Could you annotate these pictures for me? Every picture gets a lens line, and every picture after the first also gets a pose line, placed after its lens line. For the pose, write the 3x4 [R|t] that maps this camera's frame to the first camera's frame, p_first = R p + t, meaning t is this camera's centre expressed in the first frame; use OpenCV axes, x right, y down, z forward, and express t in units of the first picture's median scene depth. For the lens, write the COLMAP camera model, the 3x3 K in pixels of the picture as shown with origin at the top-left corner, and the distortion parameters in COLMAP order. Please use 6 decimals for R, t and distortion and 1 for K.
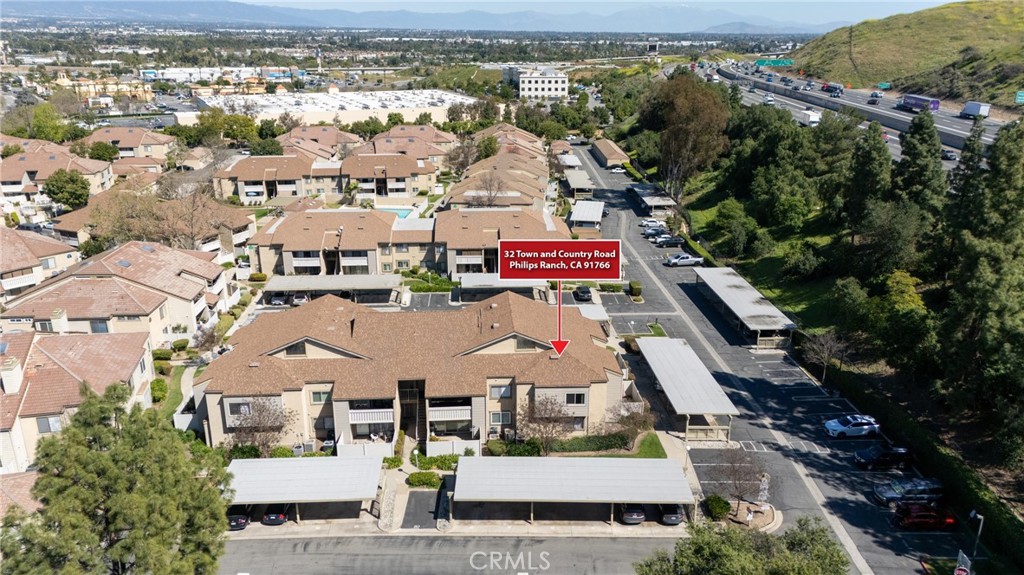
lens RADIAL K [[752.2, 0, 513.6], [0, 752.2, 288.5], [0, 0, 1]] dist [0.043576, -0.015139]
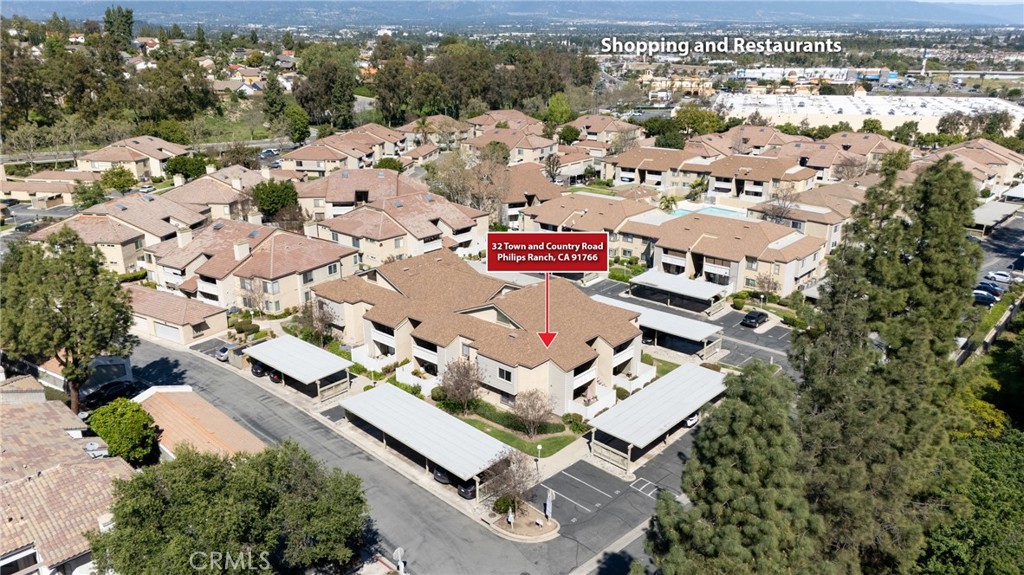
lens RADIAL K [[752.2, 0, 510.9], [0, 752.2, 288.9], [0, 0, 1]] dist [0.043576, -0.015139]
pose [[0.708070, 0.223525, -0.669831, 0.313776], [-0.223843, 0.970707, 0.087306, -0.027201], [0.669724, 0.088118, 0.737363, 0.083139]]
